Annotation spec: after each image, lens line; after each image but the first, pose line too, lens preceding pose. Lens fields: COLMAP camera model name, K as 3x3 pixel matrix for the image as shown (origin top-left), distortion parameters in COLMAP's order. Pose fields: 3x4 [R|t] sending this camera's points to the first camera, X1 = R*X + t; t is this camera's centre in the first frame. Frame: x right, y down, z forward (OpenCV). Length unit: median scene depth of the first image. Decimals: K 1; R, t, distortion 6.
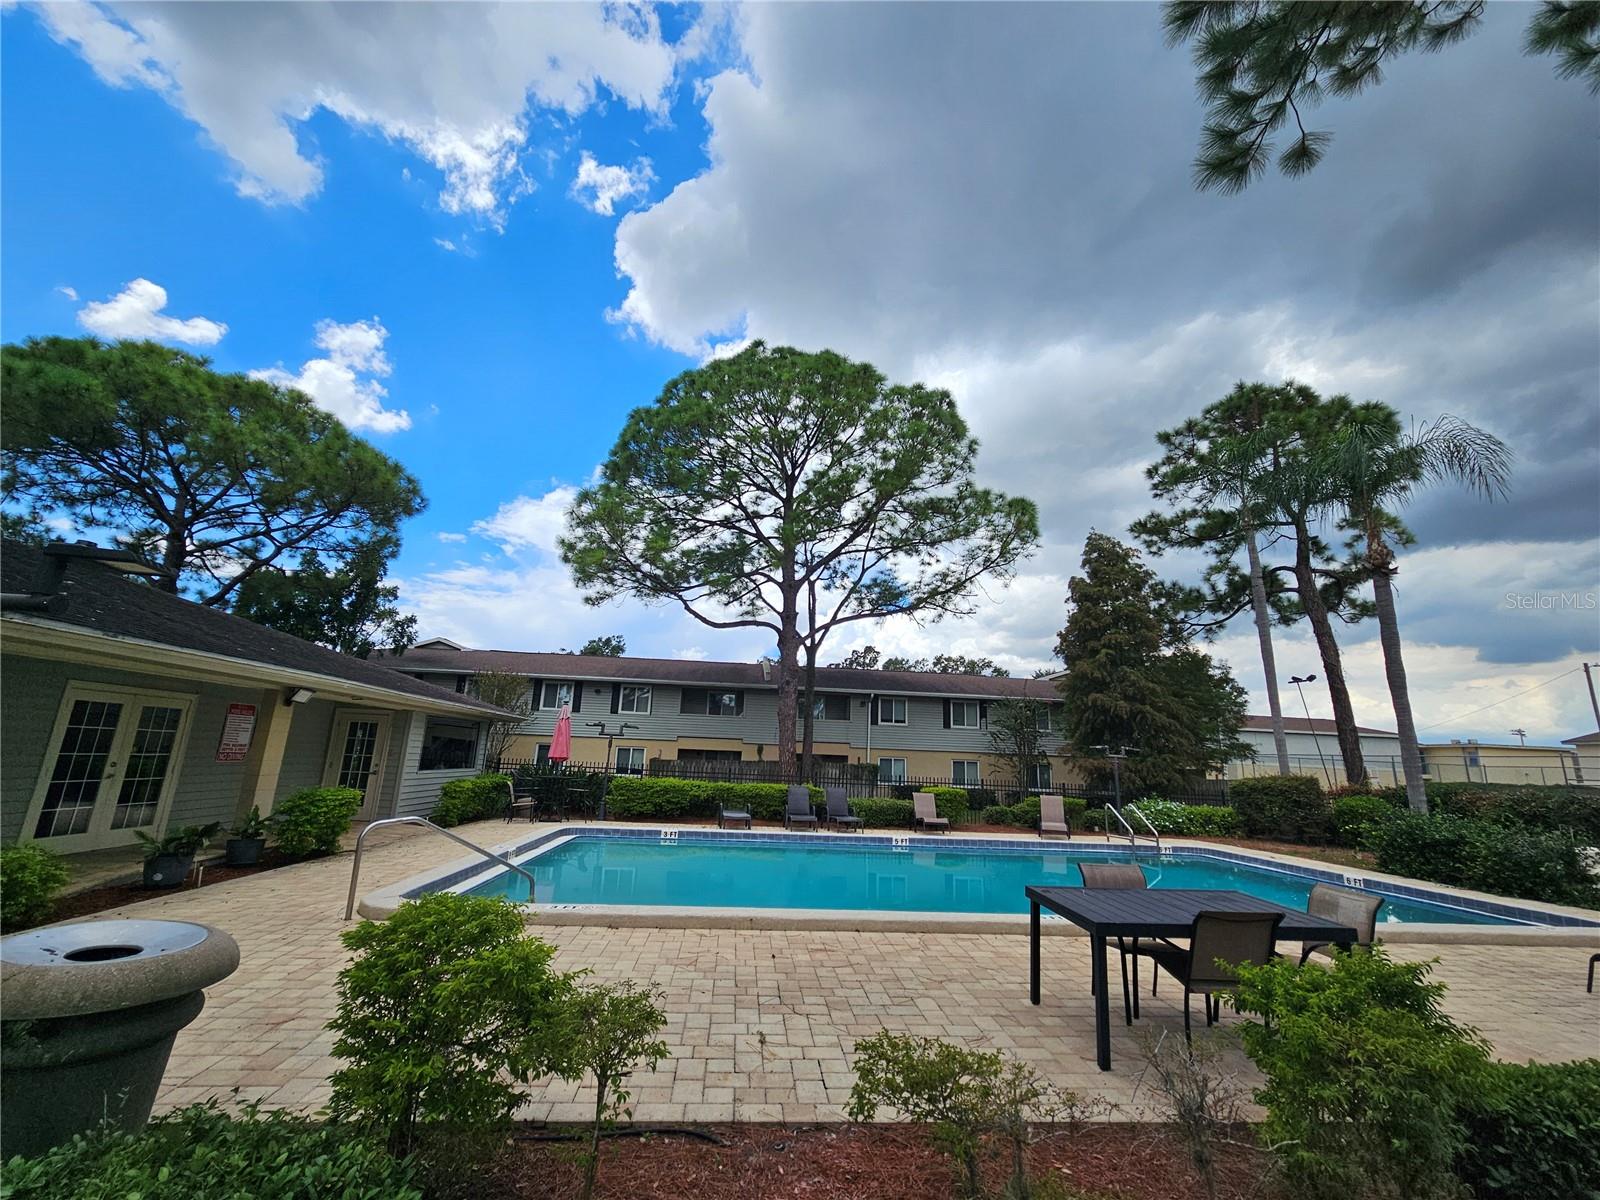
lens RADIAL K [[653.6, 0, 797.7], [0, 653.6, 599.6], [0, 0, 1]] dist [-0.002147, -0.000231]
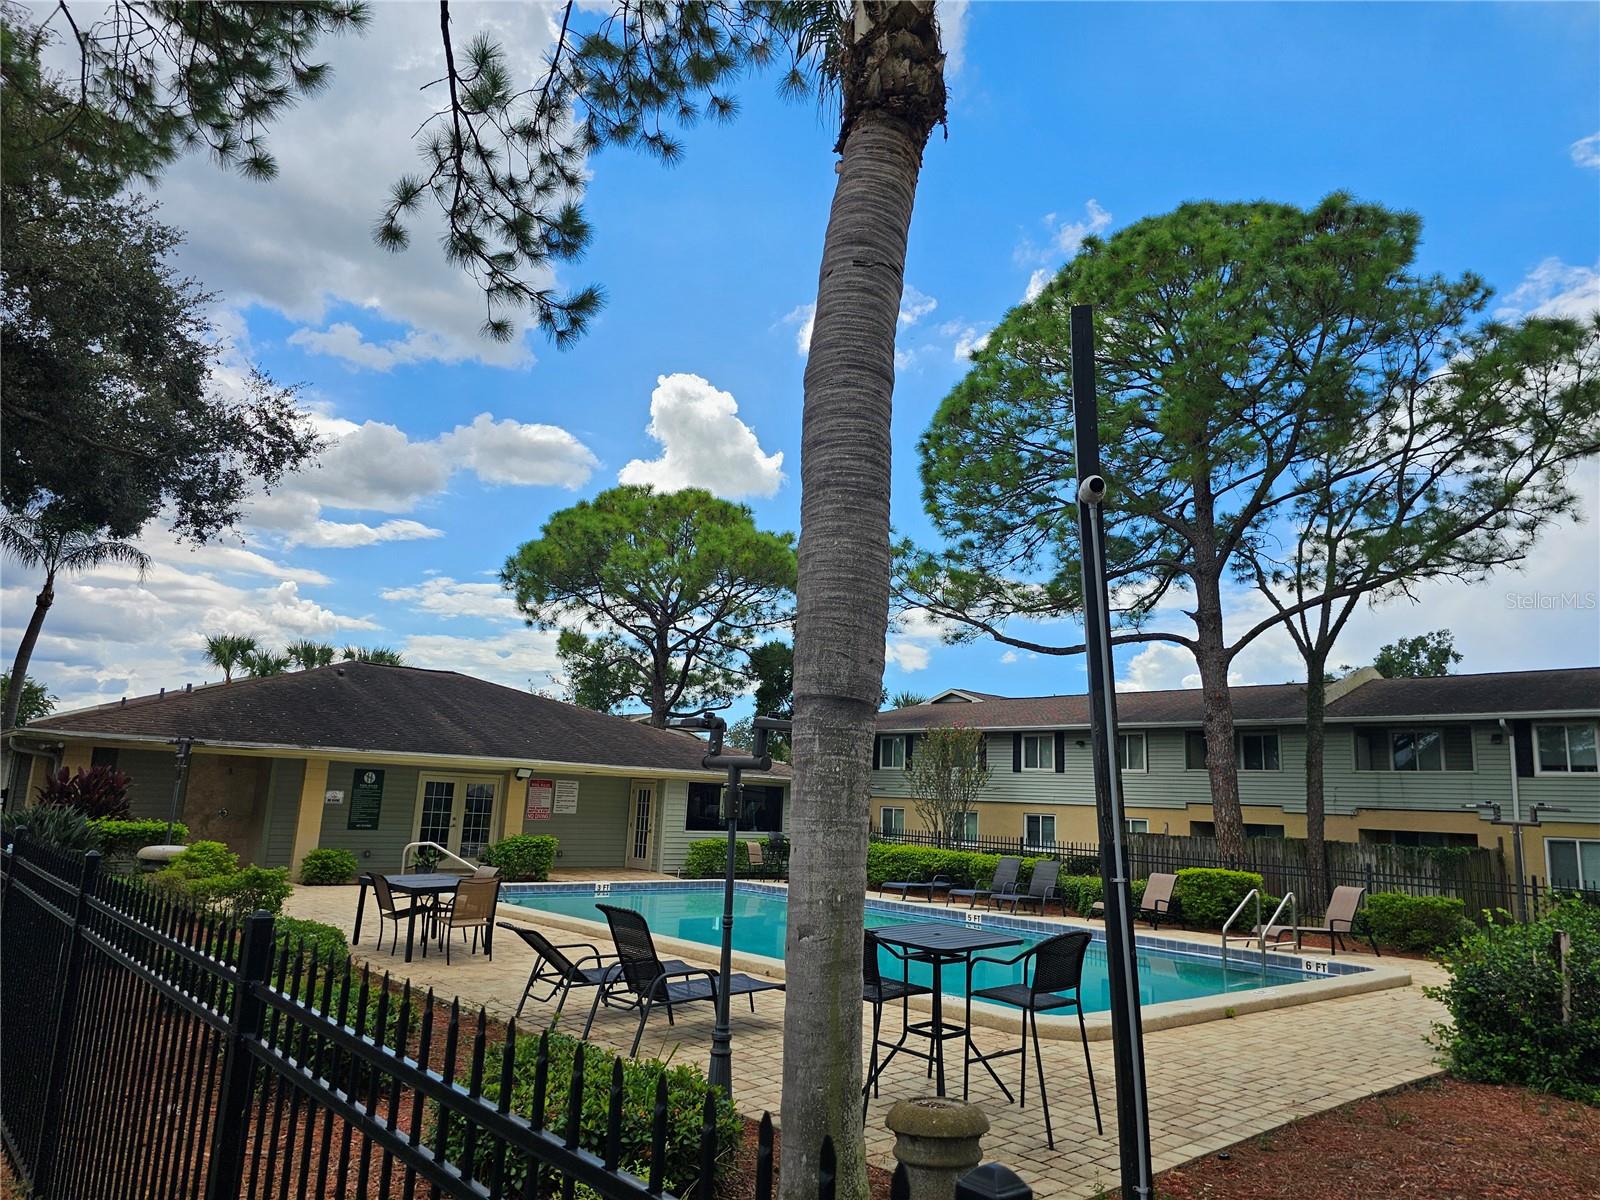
lens RADIAL K [[1070.1, 0, 801.8], [0, 1070.1, 605.2], [0, 0, 1]] dist [0.032879, 0.000206]
pose [[0.599383, -0.159642, -0.784382, 0.630378], [0.171066, 0.982819, -0.069309, 0.020264], [0.781970, -0.092639, 0.616394, 0.014017]]
